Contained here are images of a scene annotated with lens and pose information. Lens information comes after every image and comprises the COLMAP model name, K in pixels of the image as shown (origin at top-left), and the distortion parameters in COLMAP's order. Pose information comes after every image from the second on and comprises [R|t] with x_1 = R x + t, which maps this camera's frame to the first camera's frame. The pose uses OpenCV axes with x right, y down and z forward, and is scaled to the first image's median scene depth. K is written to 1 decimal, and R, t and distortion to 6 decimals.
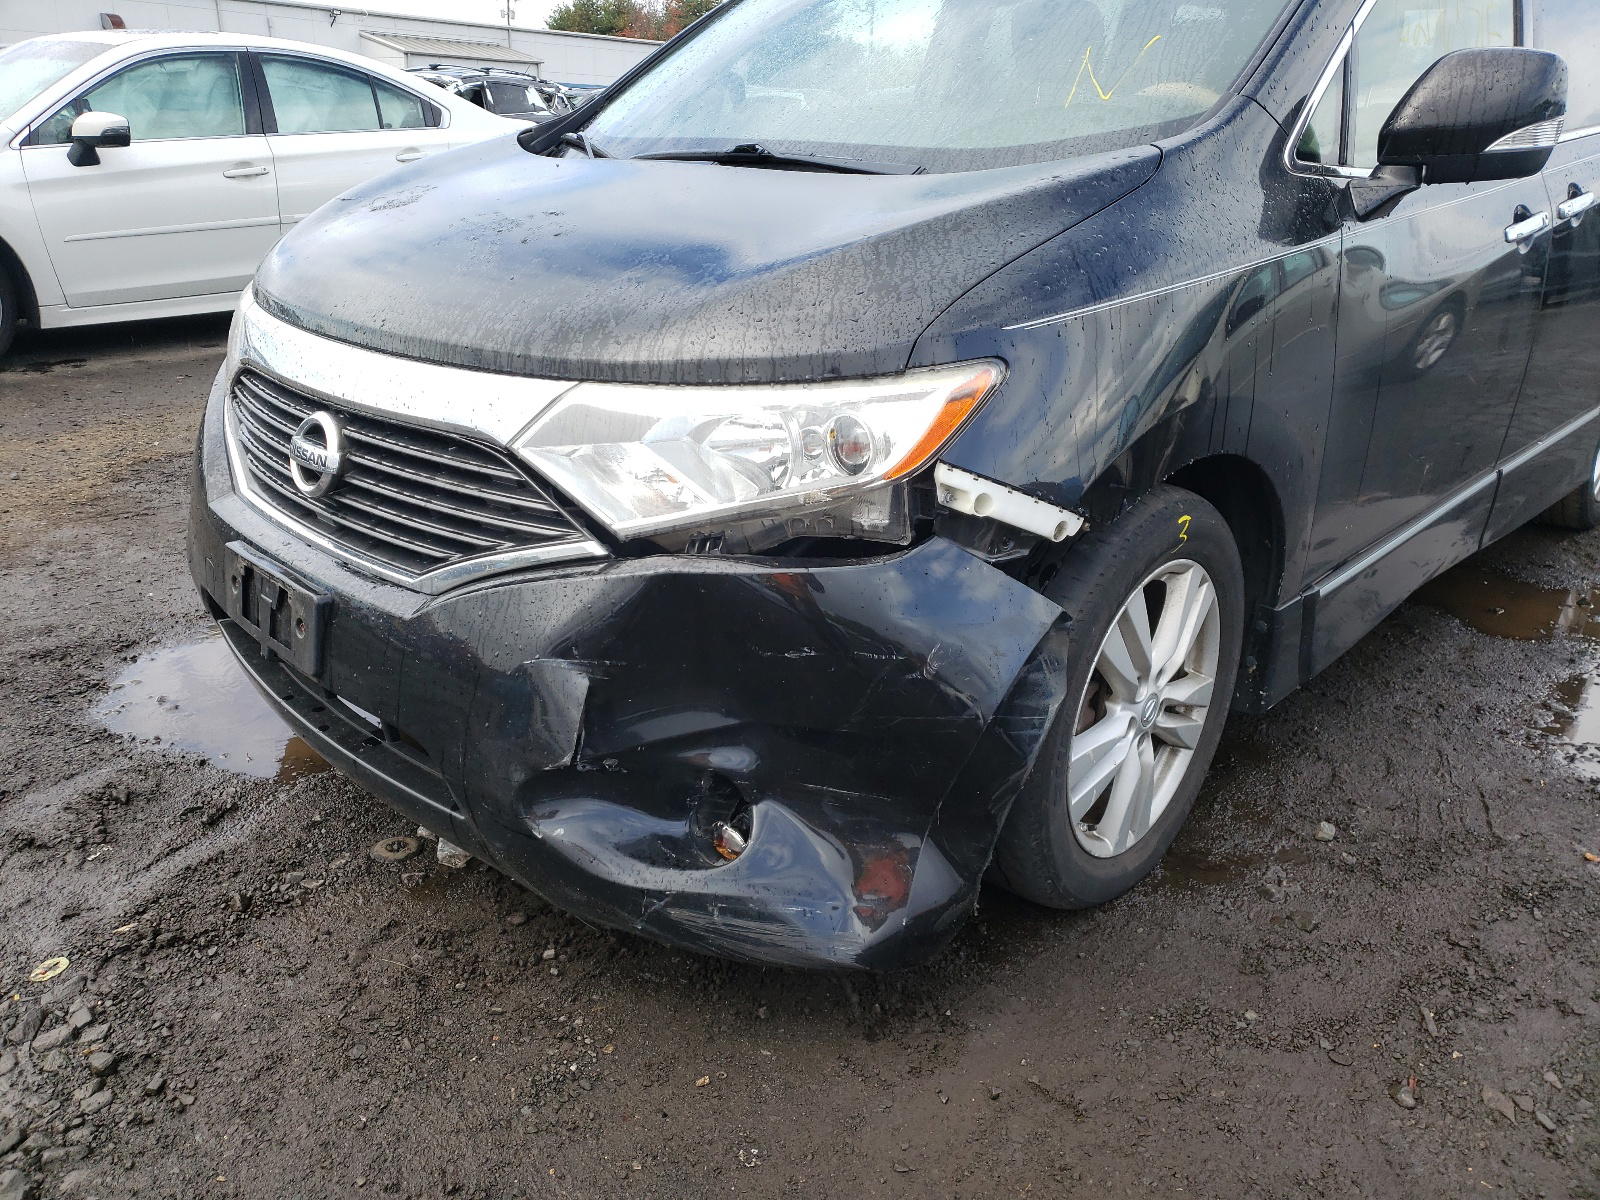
lens RADIAL K [[1272.1, 0, 800.0], [0, 1272.1, 600.0], [0, 0, 1]] dist [0.037431, 0.003501]
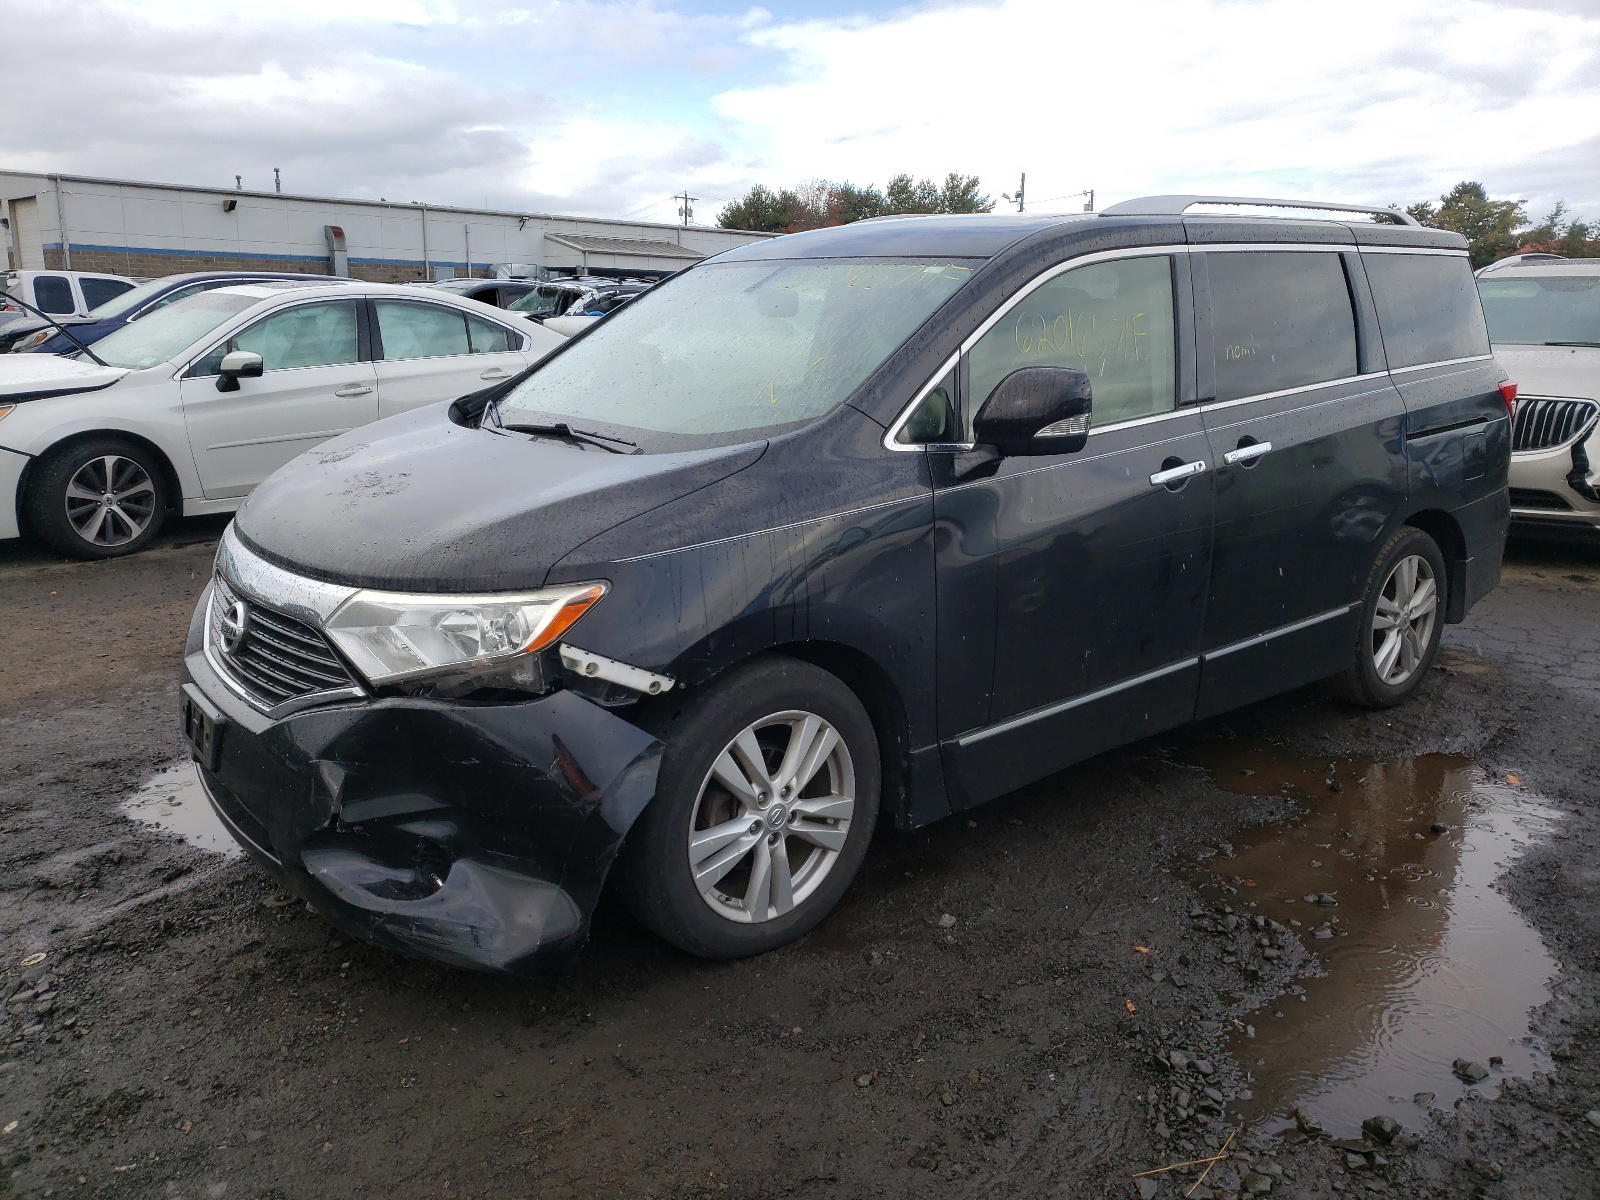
lens RADIAL K [[1239.6, 0, 800.0], [0, 1239.6, 600.0], [0, 0, 1]] dist [-0.005242, 0.031491]
pose [[0.994539, 0.016645, -0.103030, 0.471978], [-0.029733, 0.991478, -0.126835, 0.022399], [0.100041, 0.129206, 0.986558, -0.425278]]
